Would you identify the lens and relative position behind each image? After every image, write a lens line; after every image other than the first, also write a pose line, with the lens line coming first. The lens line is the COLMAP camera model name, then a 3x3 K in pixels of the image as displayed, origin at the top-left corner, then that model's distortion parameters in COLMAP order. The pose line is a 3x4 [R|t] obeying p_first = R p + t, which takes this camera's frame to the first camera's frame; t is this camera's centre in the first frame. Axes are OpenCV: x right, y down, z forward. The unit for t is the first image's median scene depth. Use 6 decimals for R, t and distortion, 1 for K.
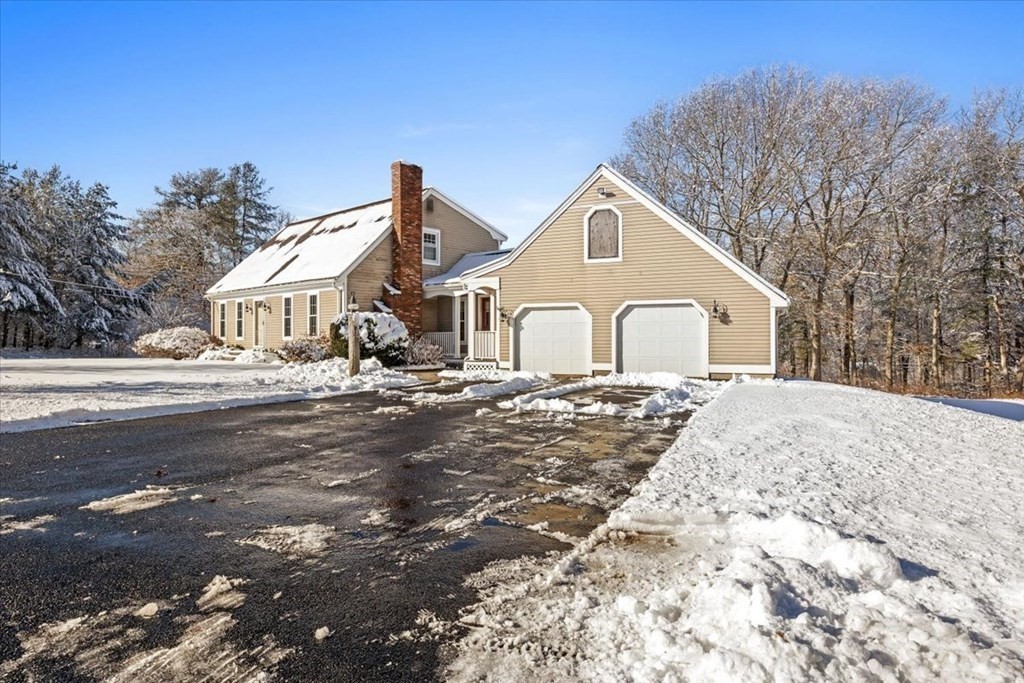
lens RADIAL K [[497.7, 0, 511.4], [0, 497.7, 337.9], [0, 0, 1]] dist [-0.004838, -0.001047]
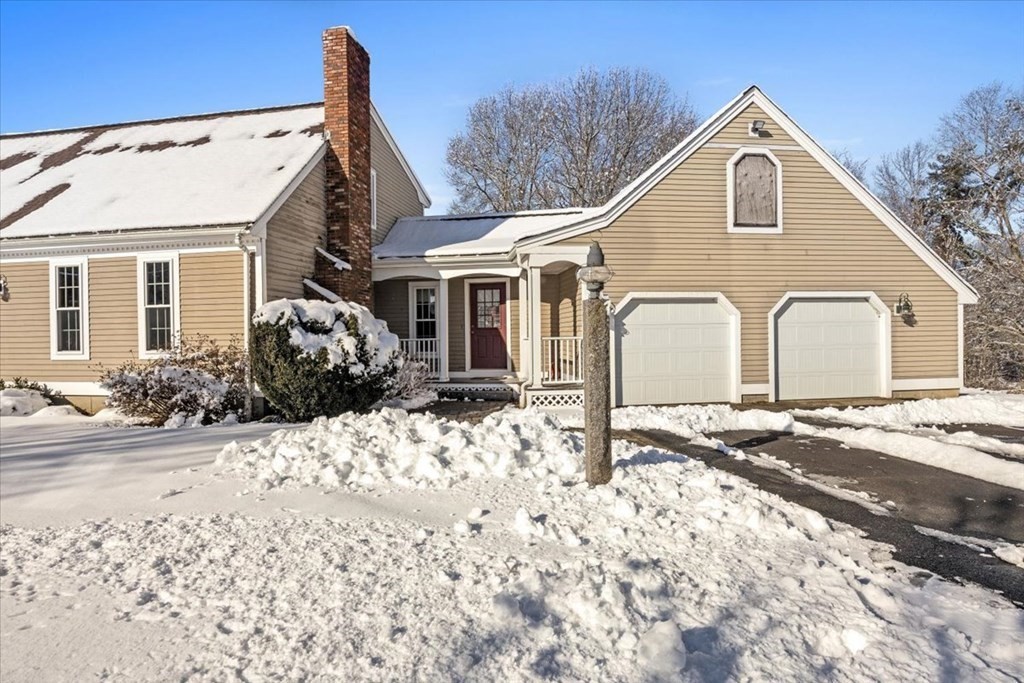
lens RADIAL K [[497.7, 0, 520.2], [0, 497.7, 336.5], [0, 0, 1]] dist [-0.004838, -0.001047]
pose [[0.885531, -0.009700, 0.464478, -0.353916], [0.010928, 0.999940, 0.000049, -0.014071], [-0.464451, 0.005033, 0.885584, 0.483220]]
